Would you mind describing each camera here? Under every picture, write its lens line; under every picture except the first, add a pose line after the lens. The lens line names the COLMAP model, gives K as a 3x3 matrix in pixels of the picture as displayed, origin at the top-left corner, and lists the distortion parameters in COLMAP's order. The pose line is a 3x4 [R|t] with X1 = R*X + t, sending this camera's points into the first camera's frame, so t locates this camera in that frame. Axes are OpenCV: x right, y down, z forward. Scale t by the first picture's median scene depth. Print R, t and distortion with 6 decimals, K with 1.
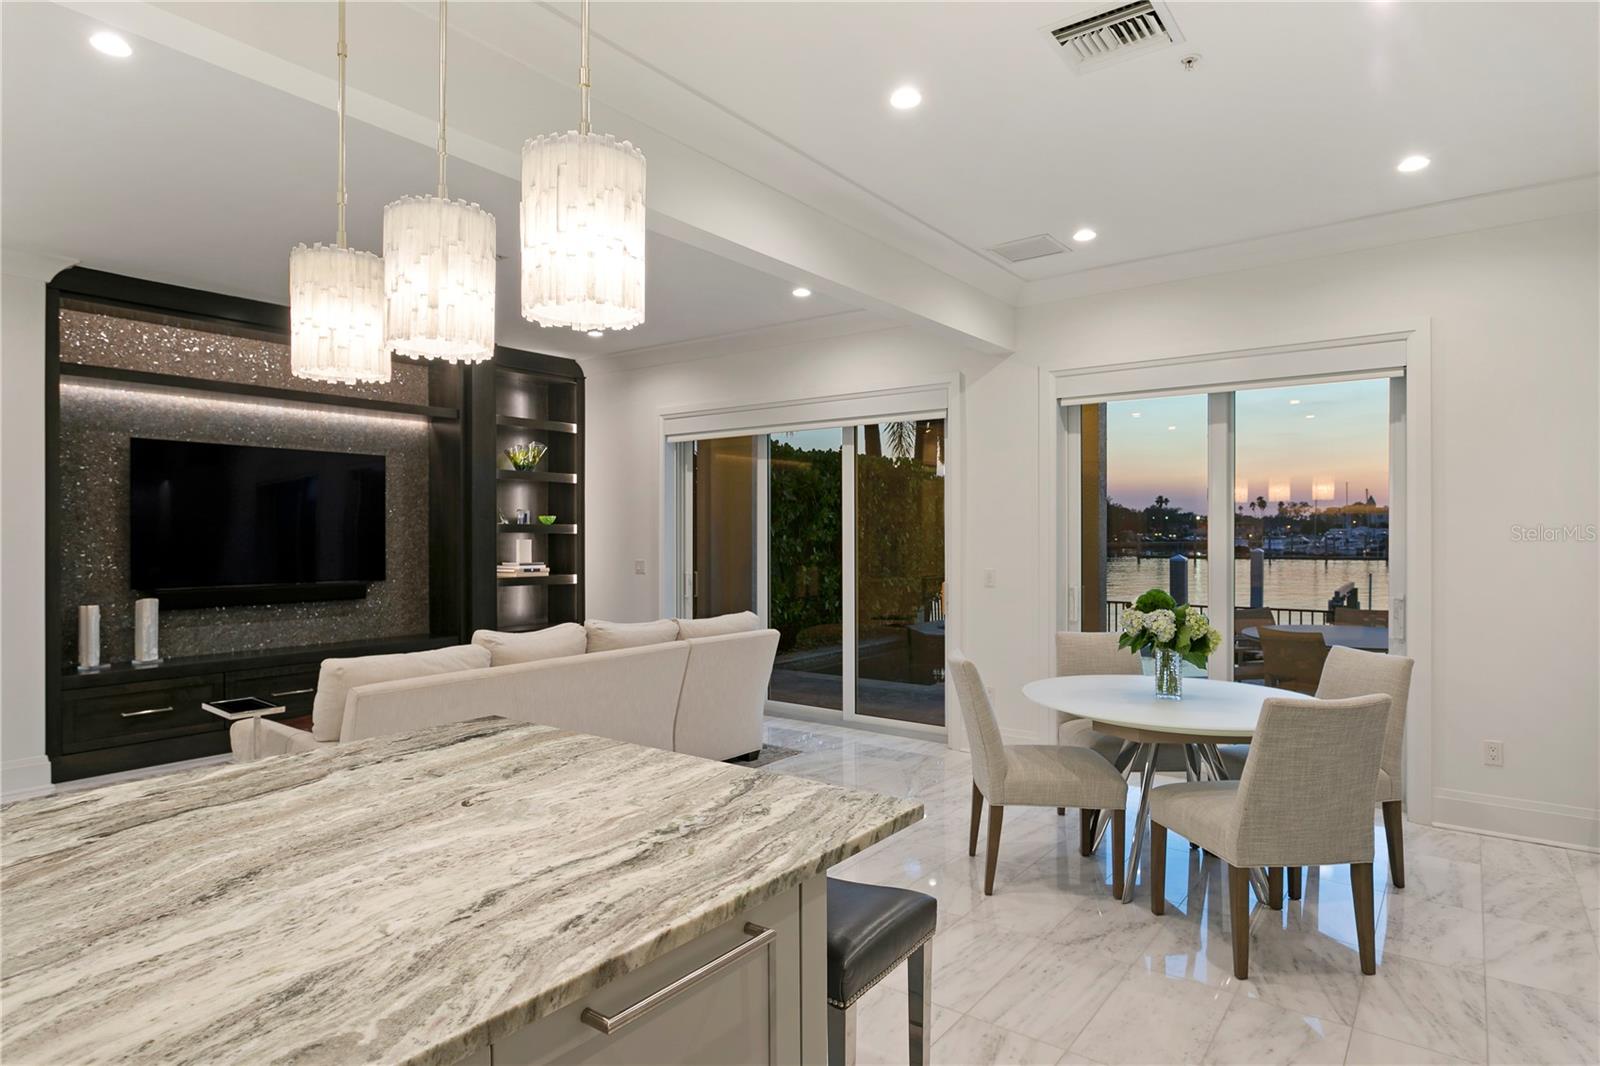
lens RADIAL K [[897.7, 0, 792.6], [0, 897.7, 531.8], [0, 0, 1]] dist [-0.006411, 0.002285]
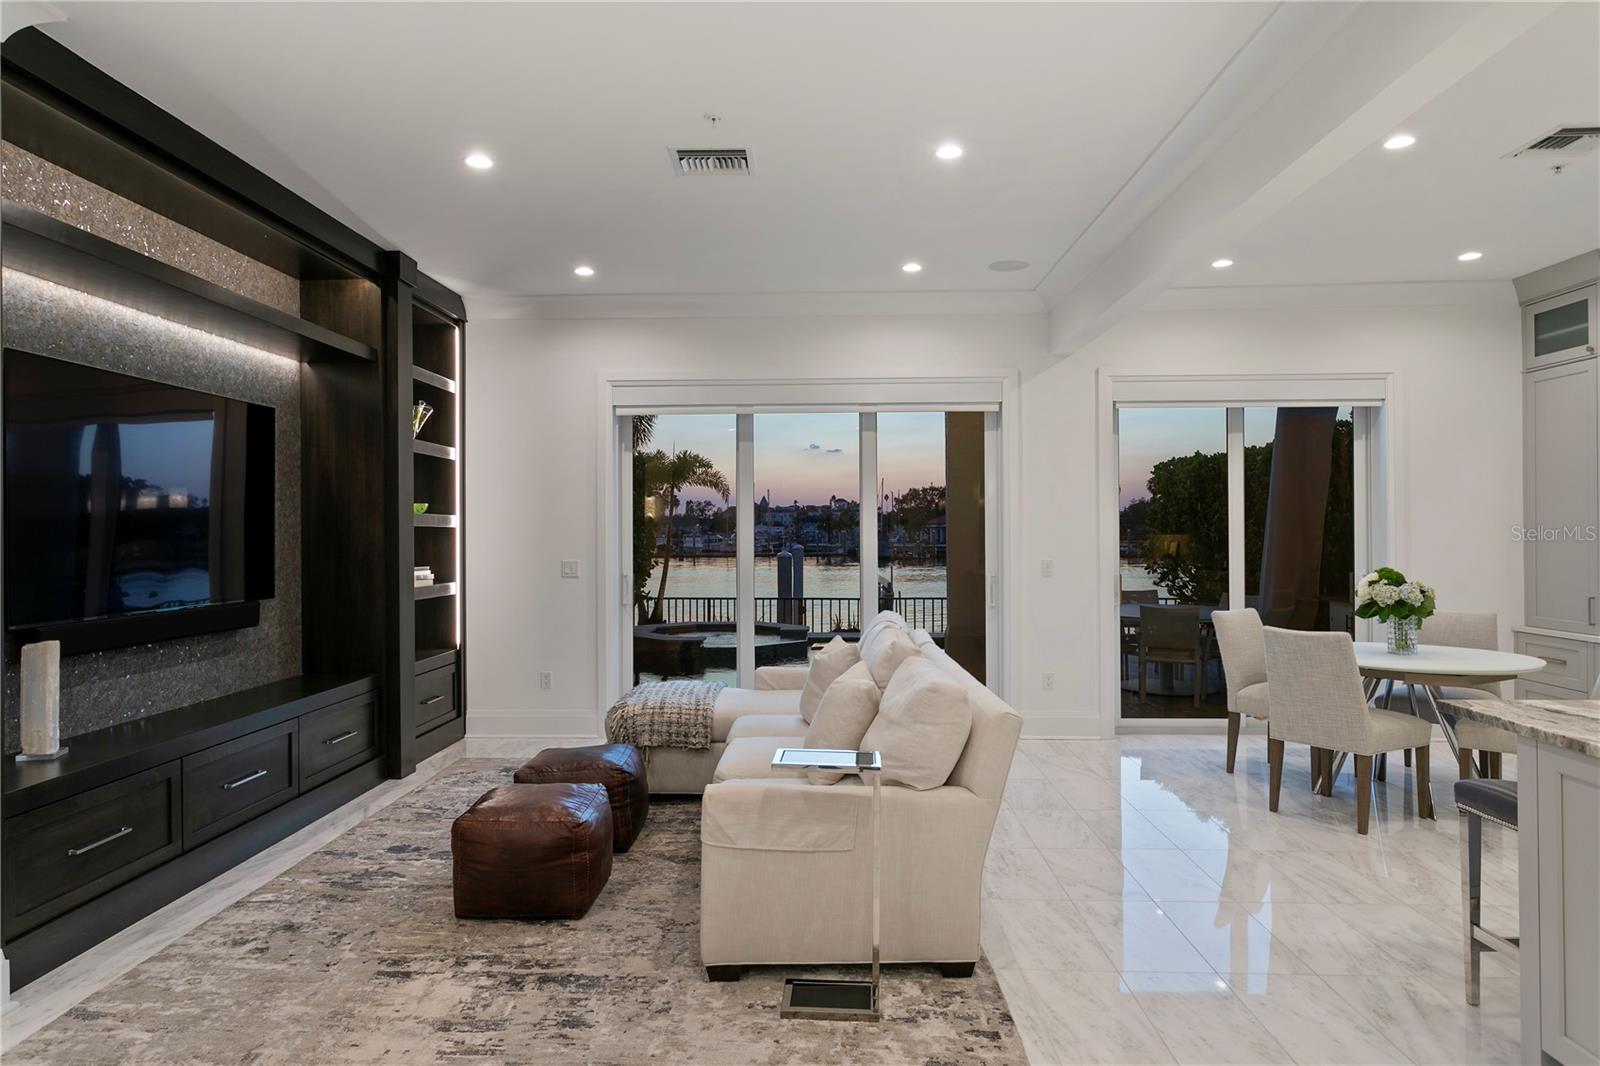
lens RADIAL K [[992.9, 0, 791.3], [0, 992.9, 527.5], [0, 0, 1]] dist [0.002127, -0.001461]
pose [[0.820153, -0.000140, 0.572144, -0.567689], [0.001804, 0.999996, -0.002341, 0.005268], [-0.572141, 0.002952, 0.820150, 0.186689]]
